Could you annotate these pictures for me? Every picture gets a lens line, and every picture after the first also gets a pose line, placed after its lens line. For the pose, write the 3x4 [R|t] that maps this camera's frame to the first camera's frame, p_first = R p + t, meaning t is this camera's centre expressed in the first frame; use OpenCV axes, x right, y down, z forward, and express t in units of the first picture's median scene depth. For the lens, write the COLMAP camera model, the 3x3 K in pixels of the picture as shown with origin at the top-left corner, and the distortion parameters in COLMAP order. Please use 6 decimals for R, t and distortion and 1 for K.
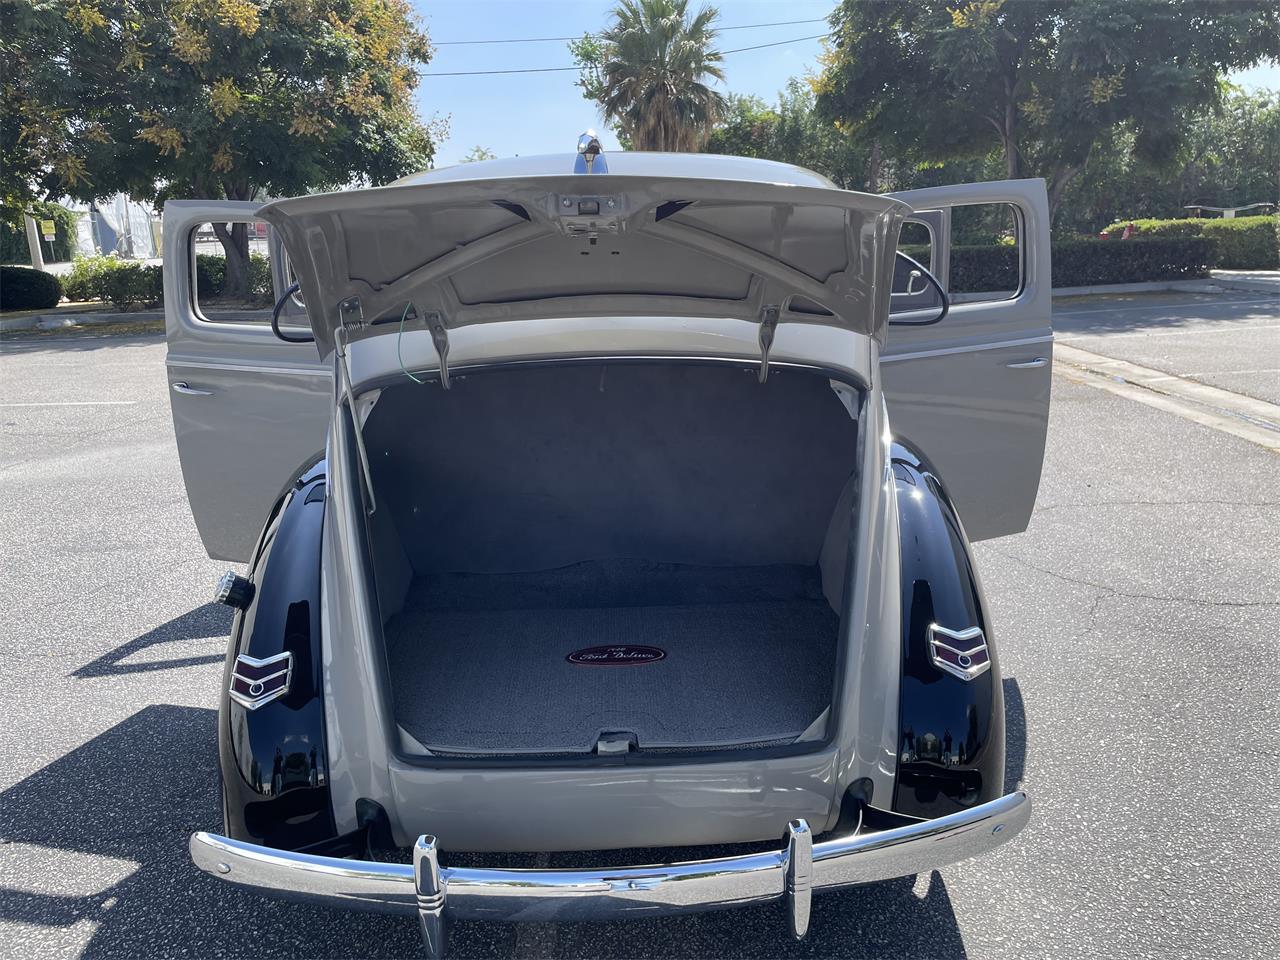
lens RADIAL K [[990.6, 0, 655.2], [0, 990.6, 476.8], [0, 0, 1]] dist [0.079769, -0.105882]
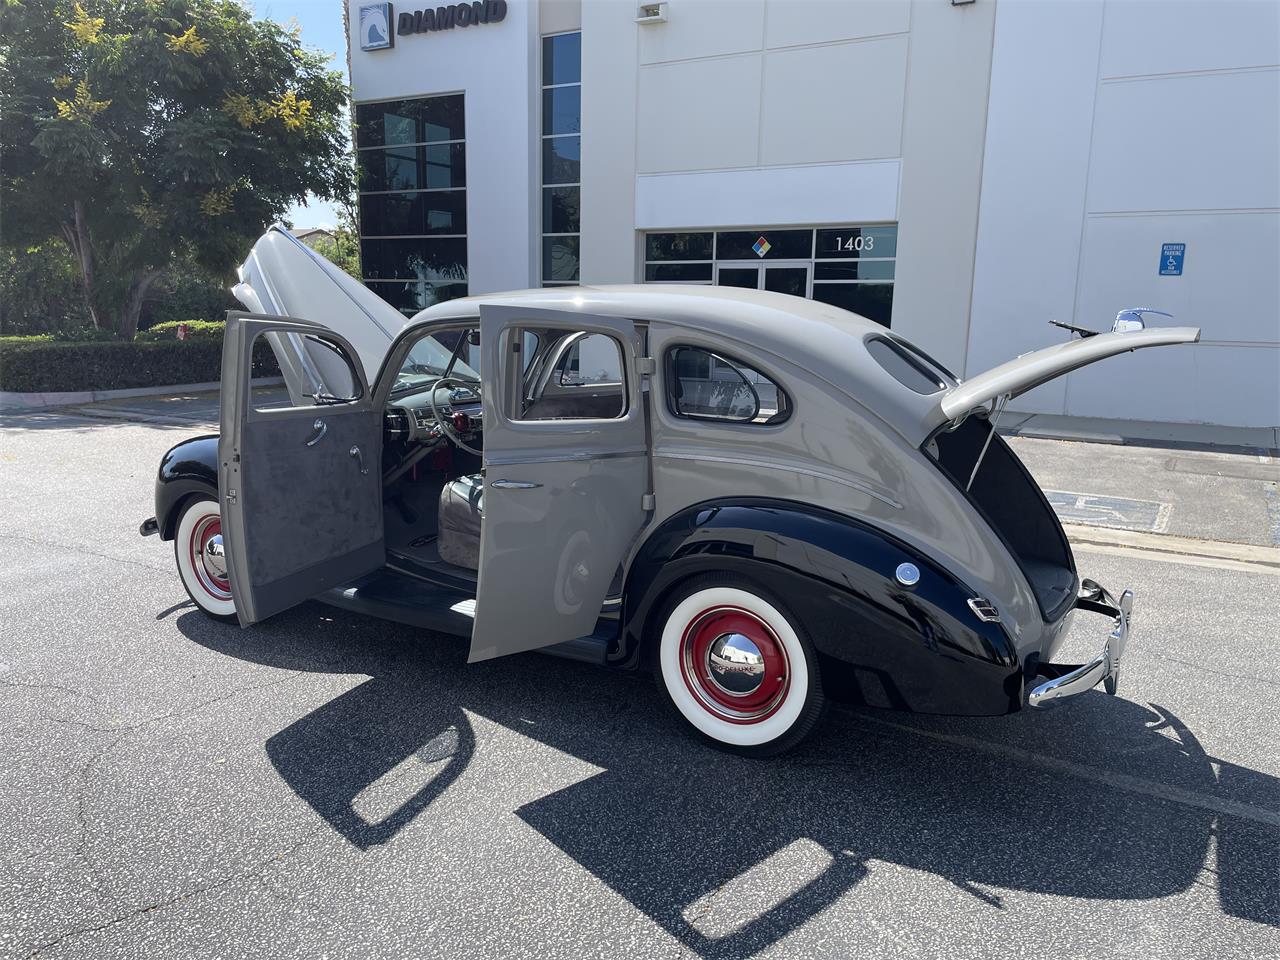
lens RADIAL K [[986.2, 0, 650.8], [0, 986.2, 482.2], [0, 0, 1]] dist [0.095183, -0.120686]
pose [[0.508856, -0.108385, 0.854002, -0.269965], [0.182848, 0.983014, 0.015809, -0.017528], [-0.841209, 0.148108, 0.520030, 0.074568]]
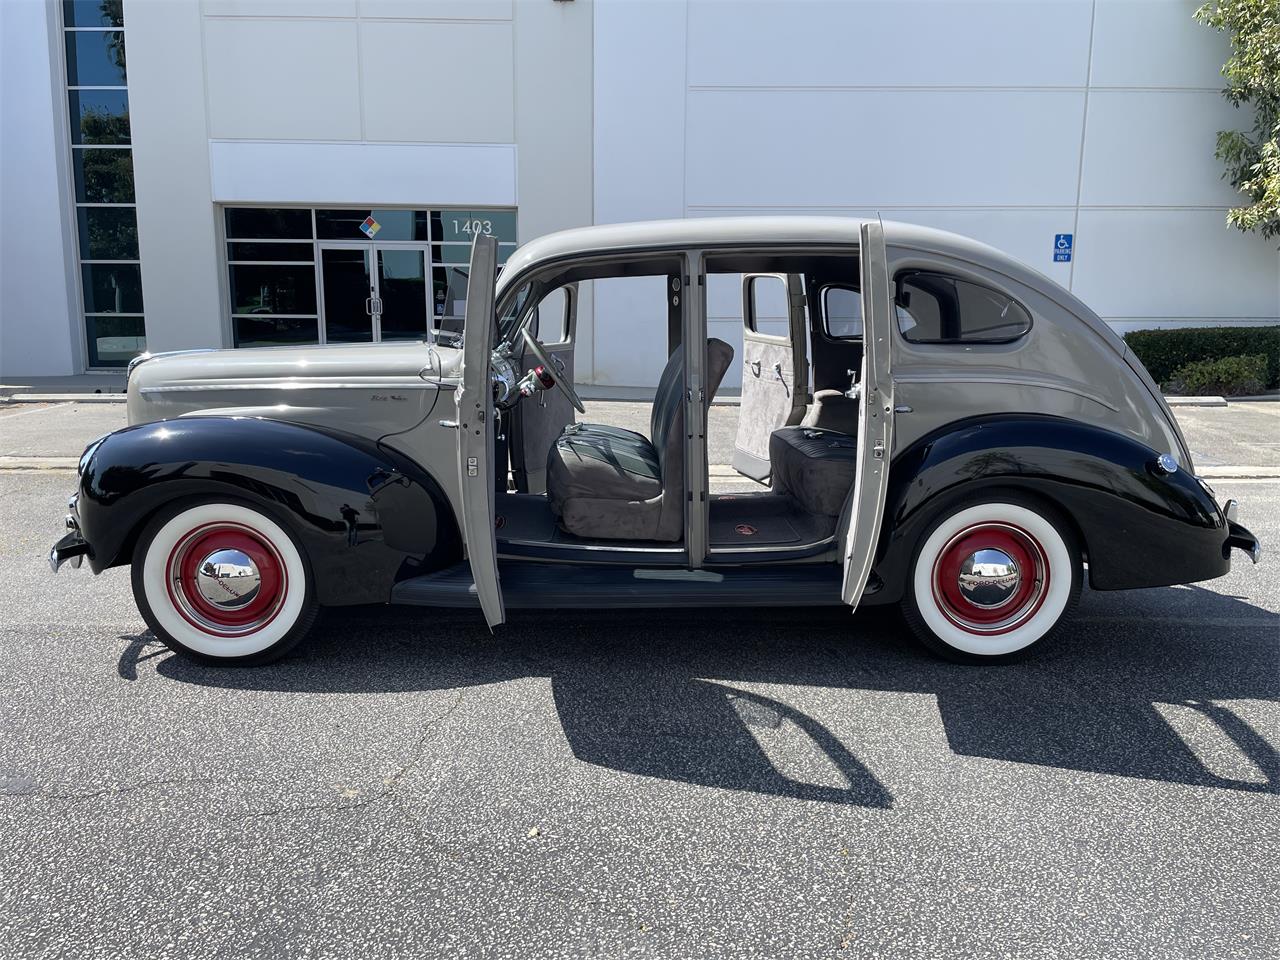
lens RADIAL K [[985.3, 0, 640.0], [0, 985.3, 480.0], [0, 0, 1]] dist [0.093649, -0.132772]
pose [[0.000039, -0.132638, 0.991165, -0.304750], [0.246309, 0.960629, 0.128542, -0.043977], [-0.969191, 0.244127, 0.032708, 0.258131]]
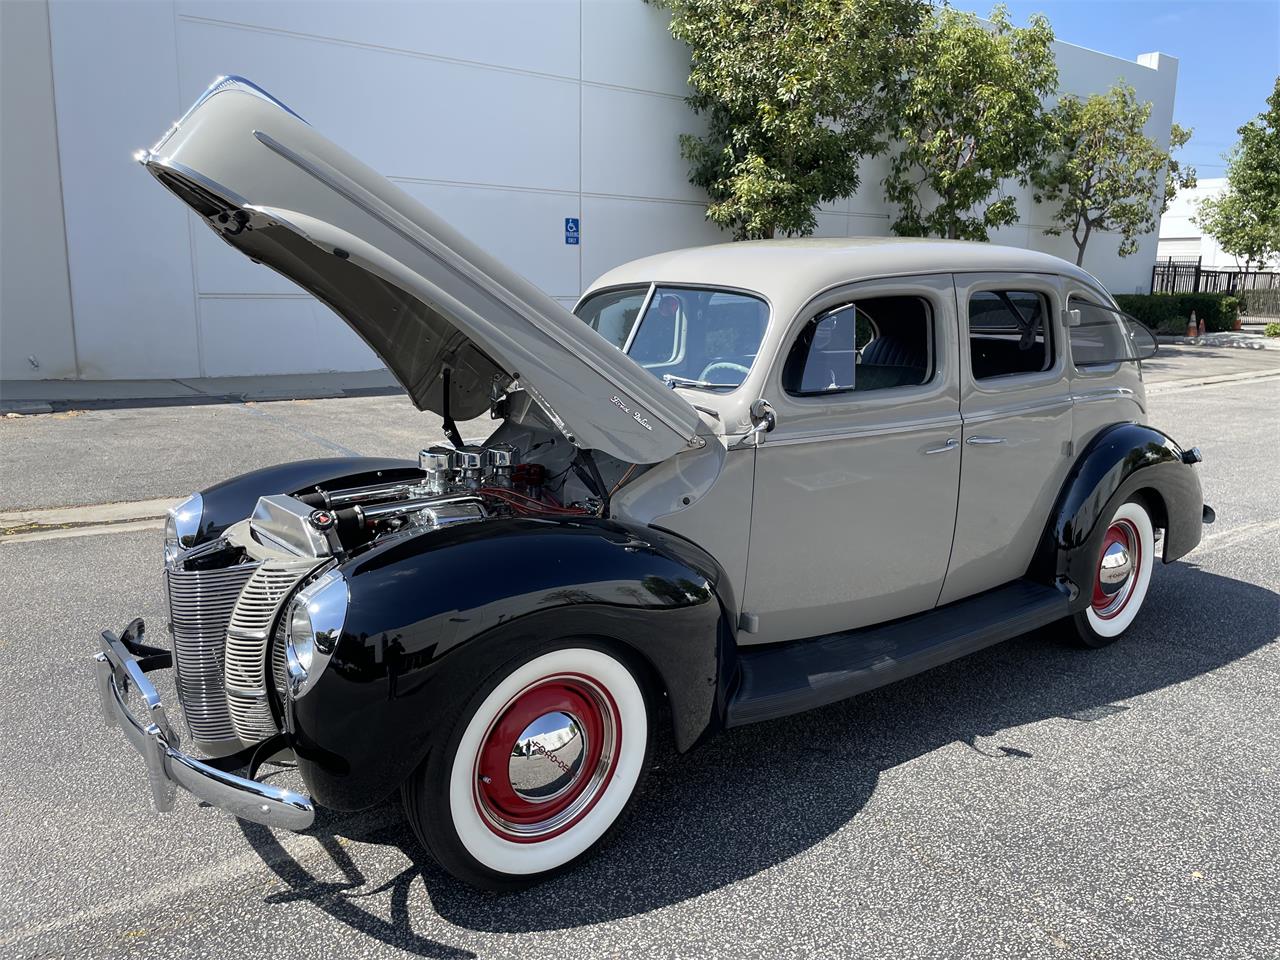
lens RADIAL K [[990.6, 0, 655.2], [0, 990.6, 476.8], [0, 0, 1]] dist [0.079769, -0.105882]
pose [[-0.617664, -0.126694, 0.776170, -0.198530], [0.203850, 0.927415, 0.313602, -0.106563], [-0.759563, 0.351923, -0.547005, 0.433109]]
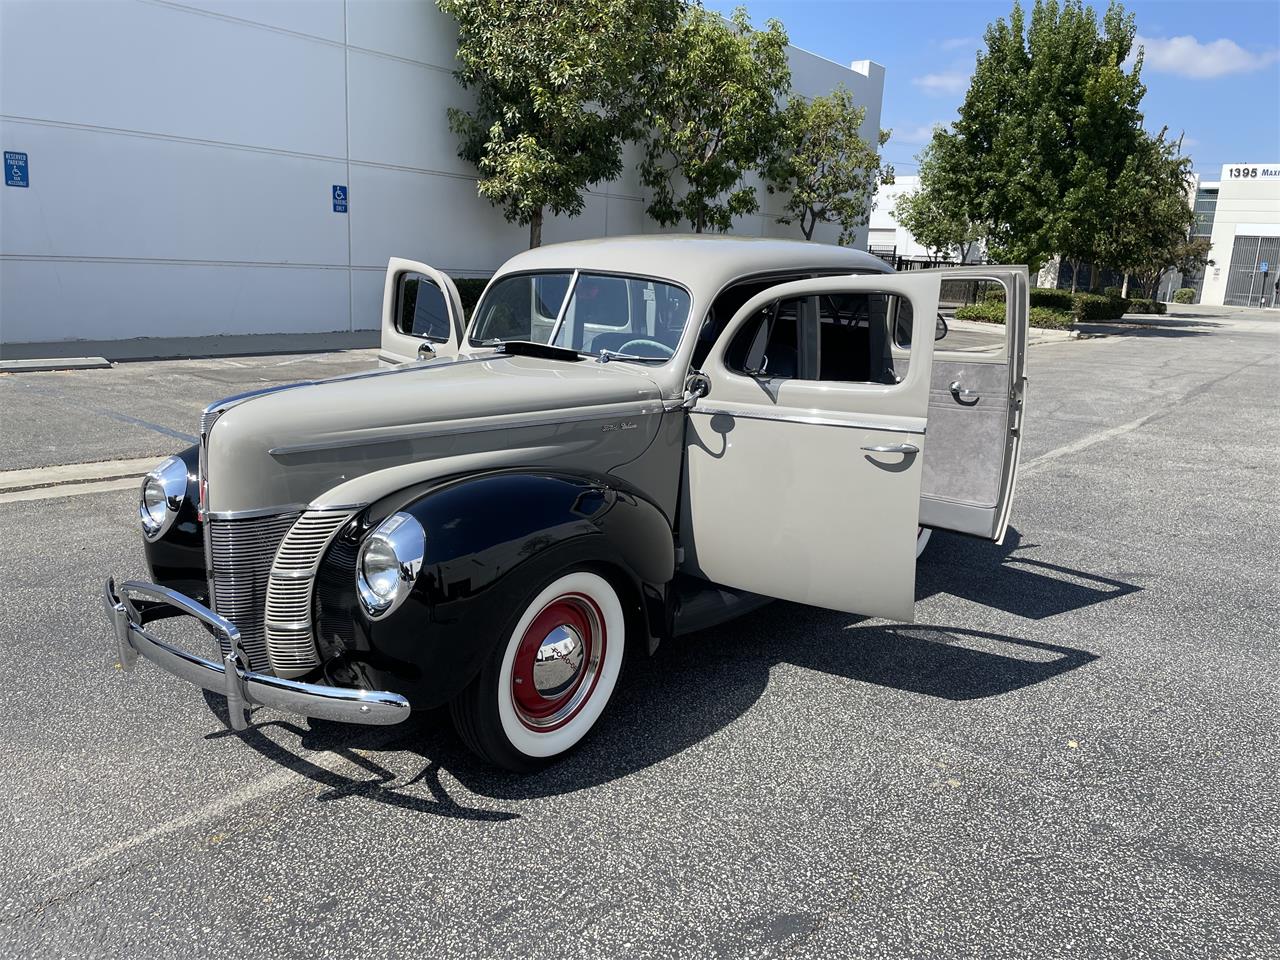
lens RADIAL K [[985.3, 0, 640.0], [0, 985.3, 480.0], [0, 0, 1]] dist [0.093649, -0.132772]
pose [[-0.793239, -0.133014, 0.594205, -0.194313], [0.134616, 0.913395, 0.384171, -0.124956], [-0.593844, 0.384729, -0.706634, 0.491728]]
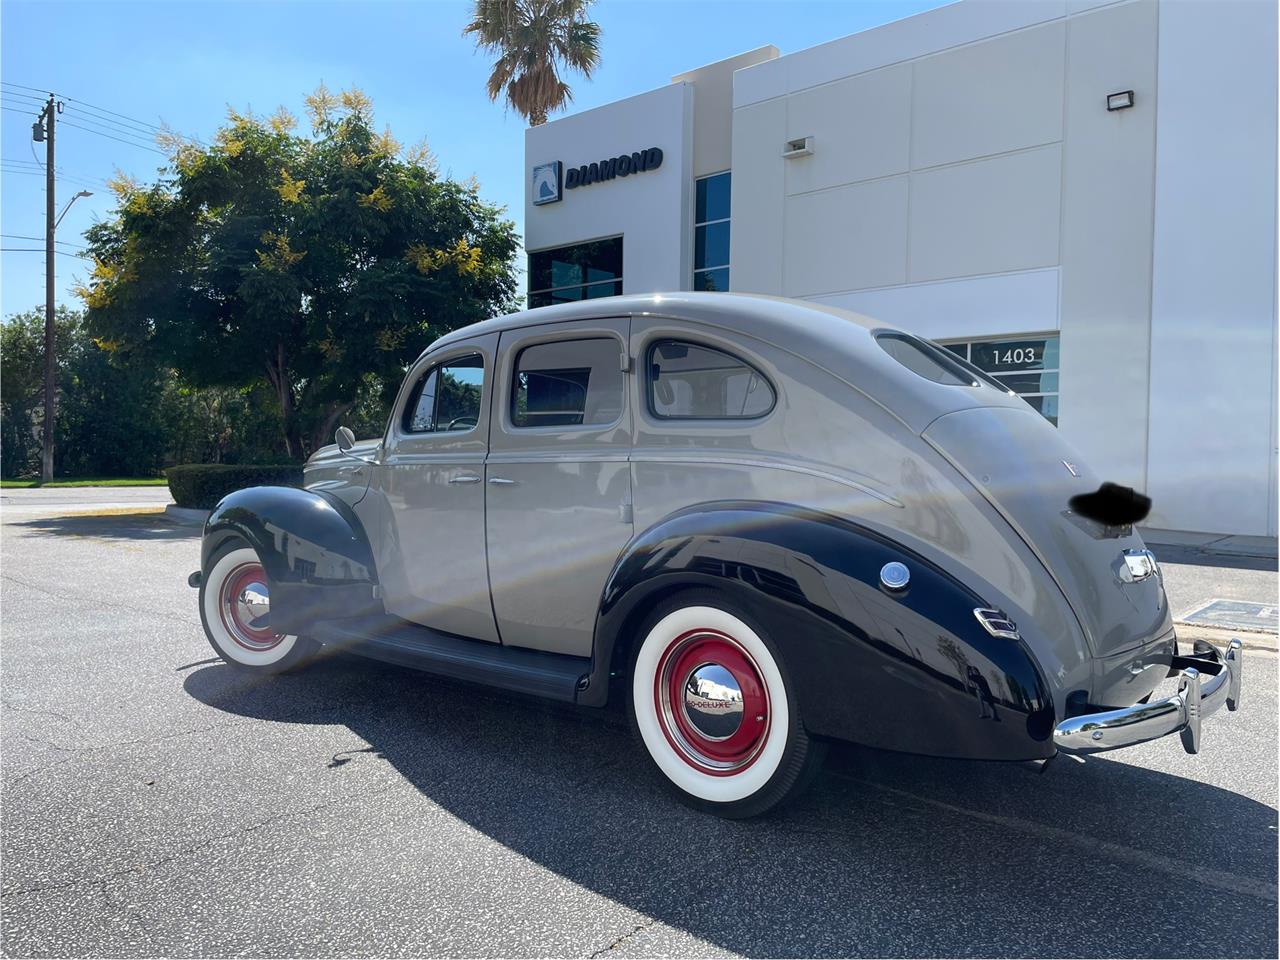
lens RADIAL K [[985.3, 0, 640.0], [0, 985.3, 480.0], [0, 0, 1]] dist [0.093649, -0.132772]
pose [[0.669116, 0.023449, 0.742788, -0.220353], [0.155049, 0.973102, -0.170390, 0.021339], [-0.726804, 0.229180, 0.647482, 0.058602]]
